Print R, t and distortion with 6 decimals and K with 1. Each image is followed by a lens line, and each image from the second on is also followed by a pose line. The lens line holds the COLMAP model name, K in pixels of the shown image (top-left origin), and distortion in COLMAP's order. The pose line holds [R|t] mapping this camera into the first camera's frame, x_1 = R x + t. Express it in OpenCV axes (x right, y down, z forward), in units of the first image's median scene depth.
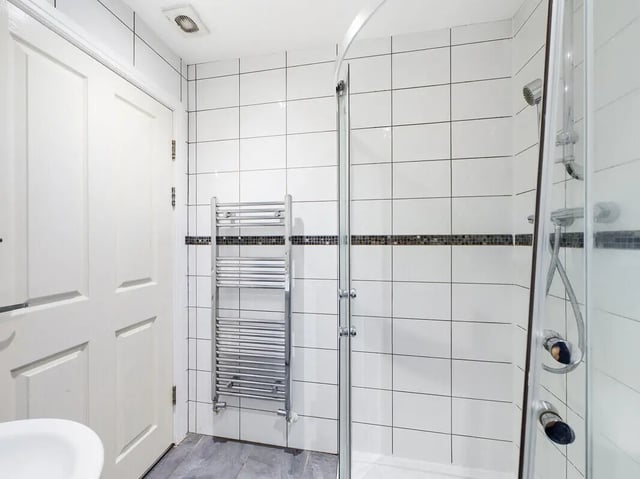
lens RADIAL K [[258.1, 0, 318.2], [0, 258.1, 242.3], [0, 0, 1]] dist [0.002484, 0.000152]
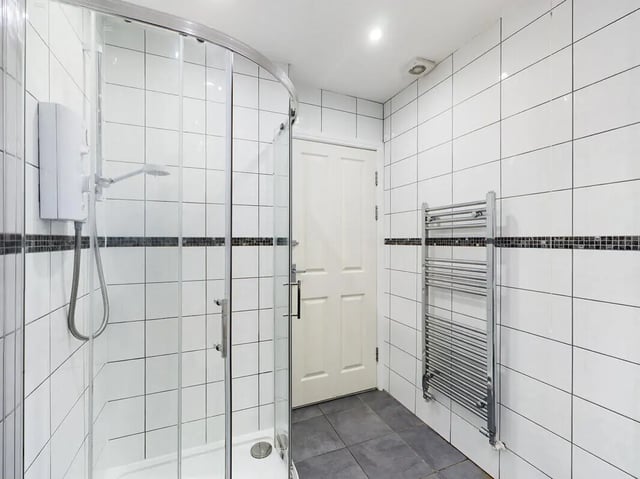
lens RADIAL K [[289.4, 0, 316.7], [0, 289.4, 238.6], [0, 0, 1]] dist [0.000682, 0.002190]
pose [[0.547112, -0.005248, -0.837043, 0.383042], [-0.012319, 0.999822, -0.014321, 0.001103], [0.836969, 0.018147, 0.546949, -0.062415]]
